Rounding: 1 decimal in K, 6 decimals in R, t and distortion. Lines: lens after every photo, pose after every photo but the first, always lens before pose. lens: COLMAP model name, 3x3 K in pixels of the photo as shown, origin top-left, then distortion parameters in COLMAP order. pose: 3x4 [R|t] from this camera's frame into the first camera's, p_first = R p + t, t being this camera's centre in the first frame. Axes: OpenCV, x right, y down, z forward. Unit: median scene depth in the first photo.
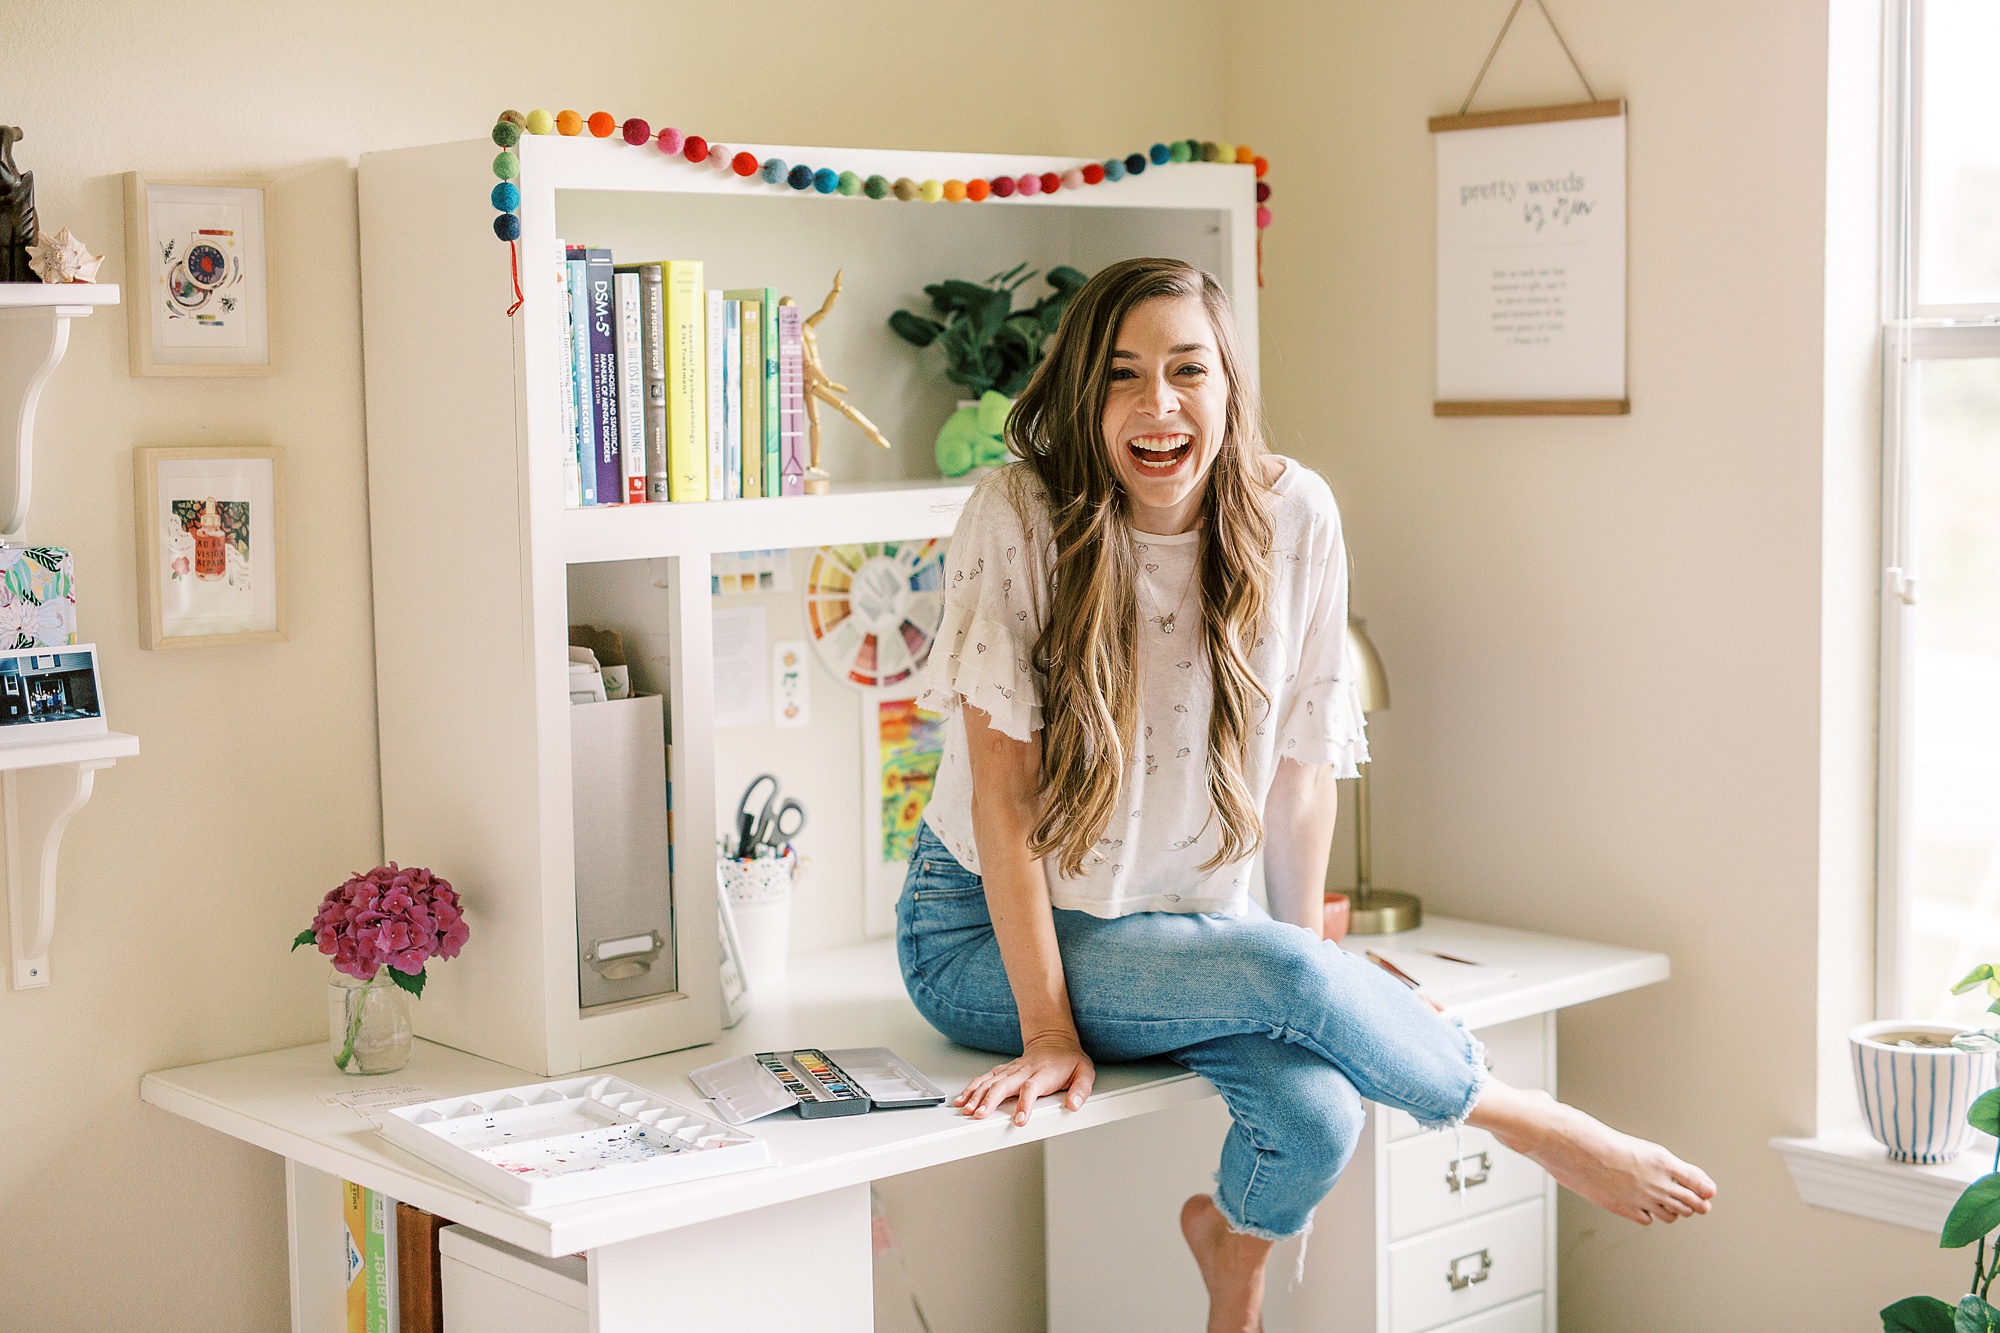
lens RADIAL K [[3002.8, 0, 1005.3], [0, 3002.8, 653.1], [0, 0, 1]] dist [0.023974, 0.000000]
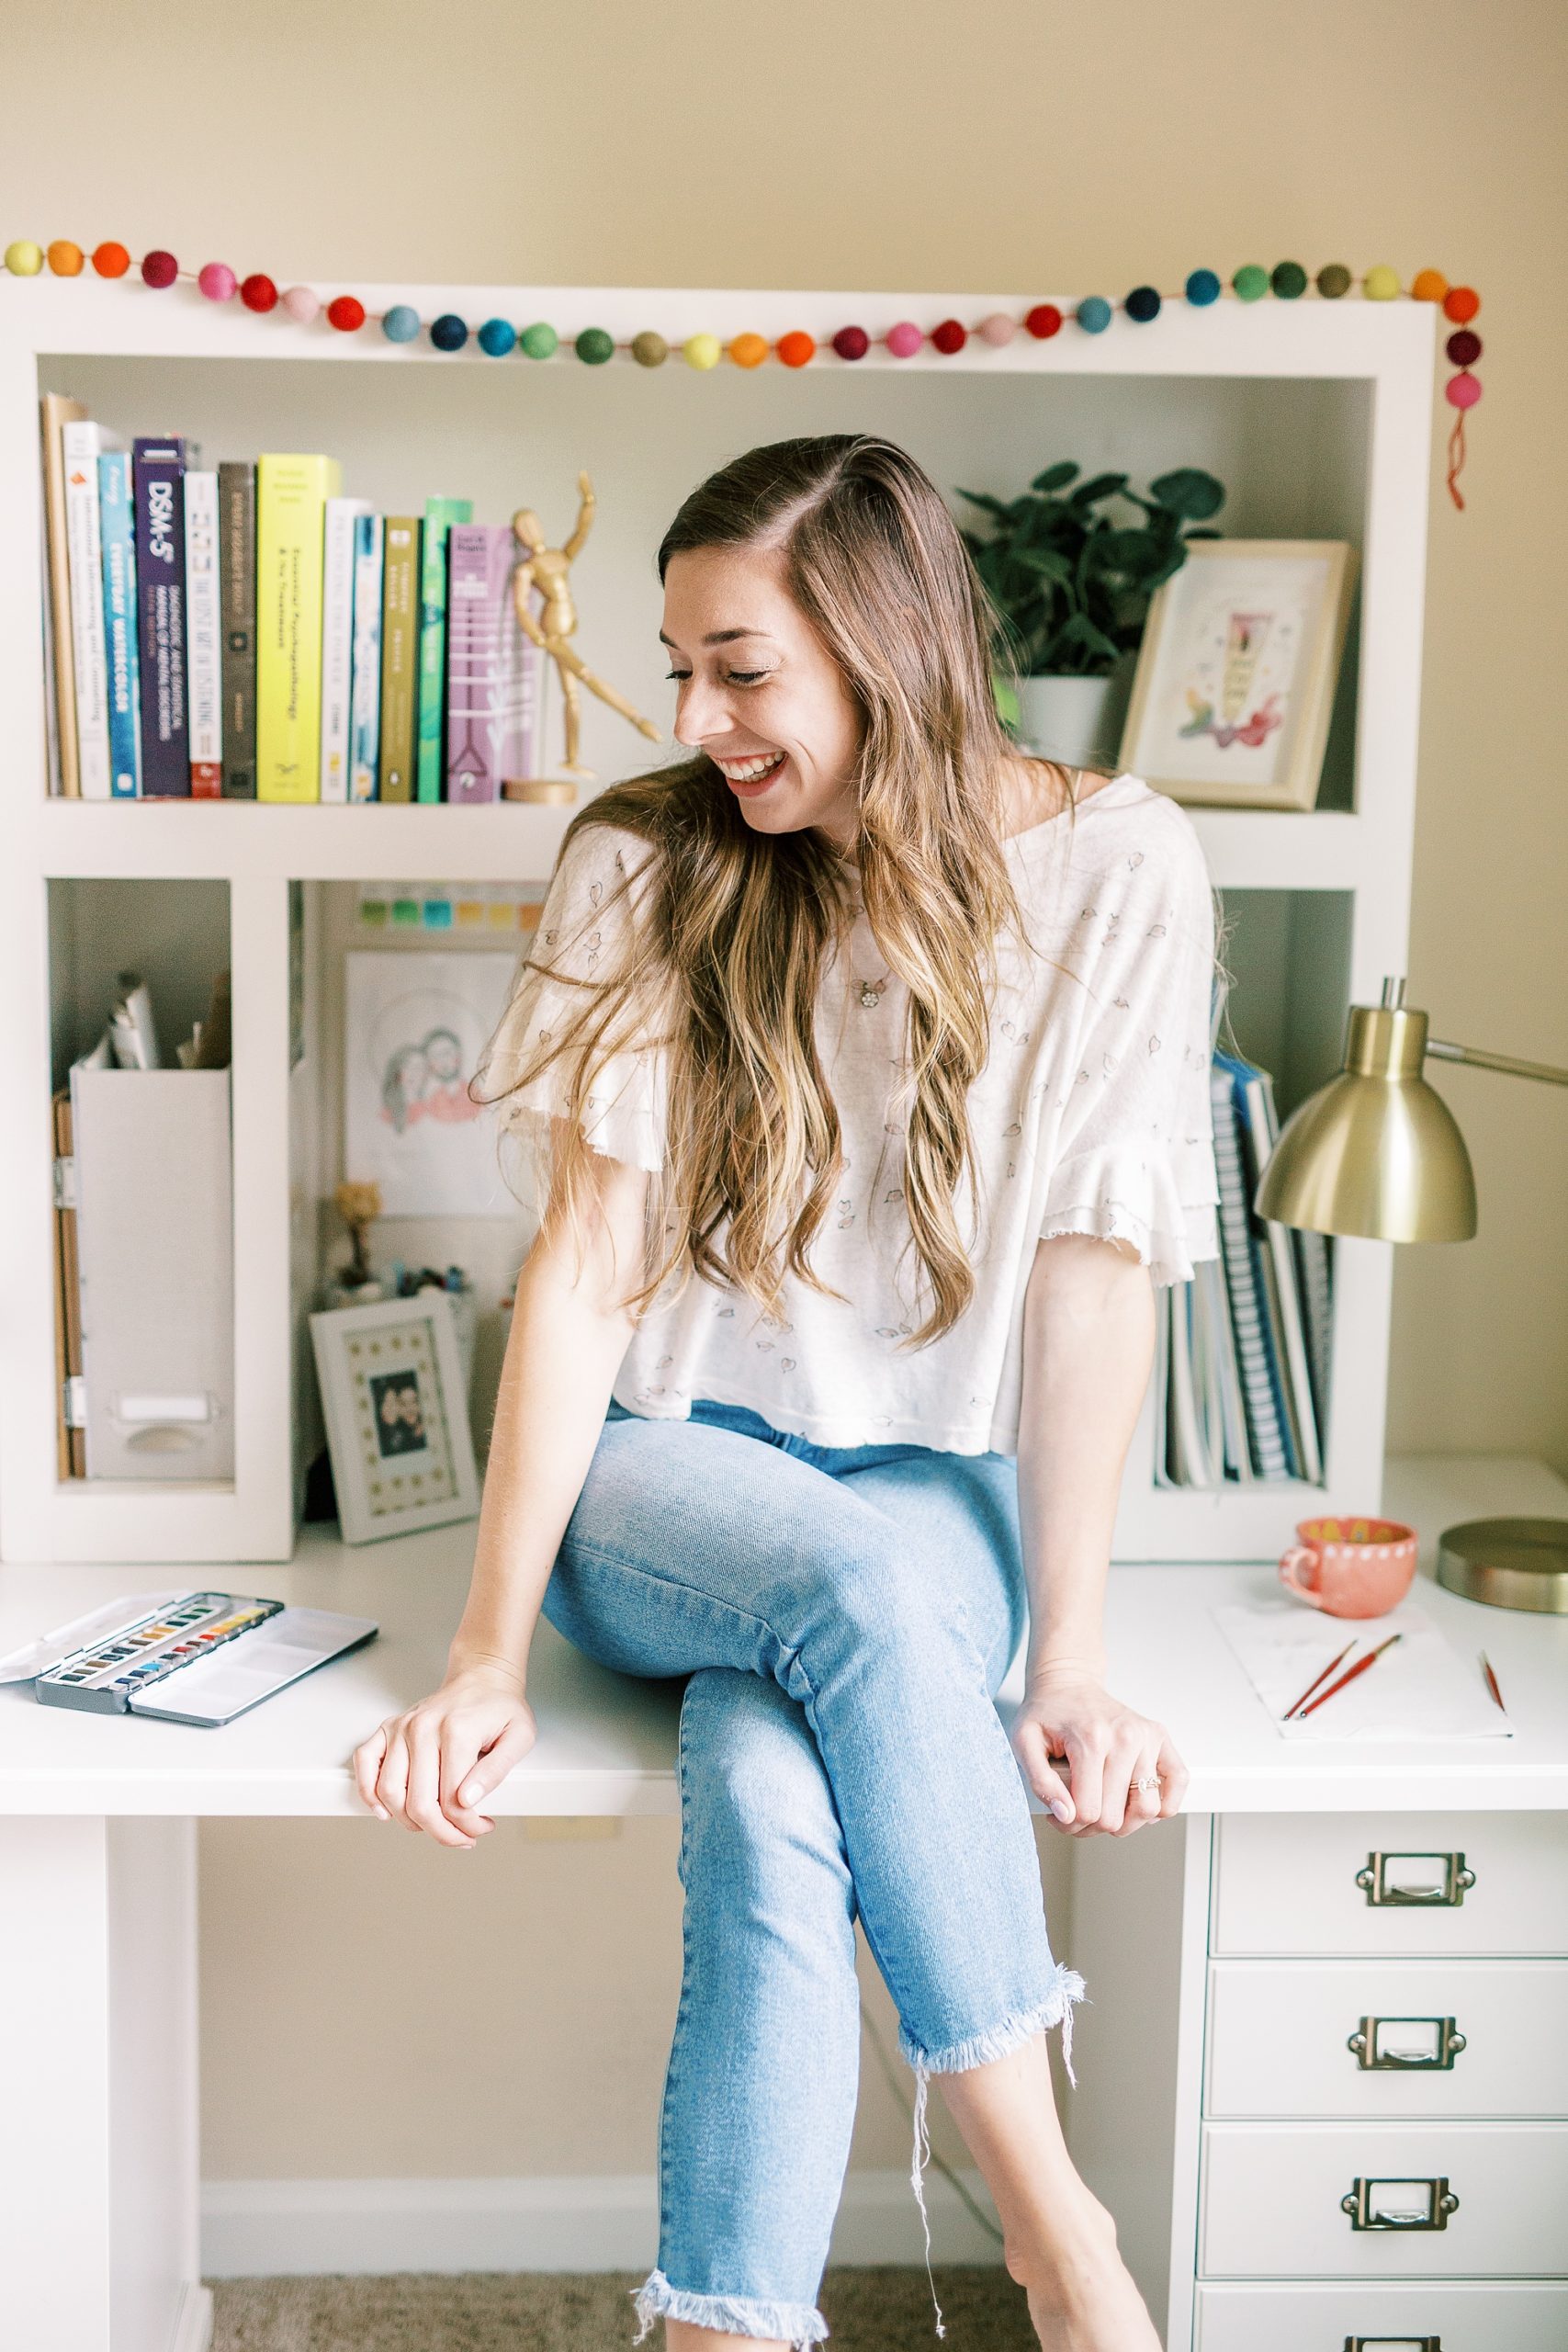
lens RADIAL K [[3531.0, 0, 796.9], [0, 3531.0, 1106.5], [0, 0, 1]] dist [0.023974, 0.000000]
pose [[0.777820, 0.122370, -0.616459, 0.493252], [-0.088439, 0.992413, 0.085411, -0.059401], [0.622234, -0.011915, 0.782741, 0.416270]]
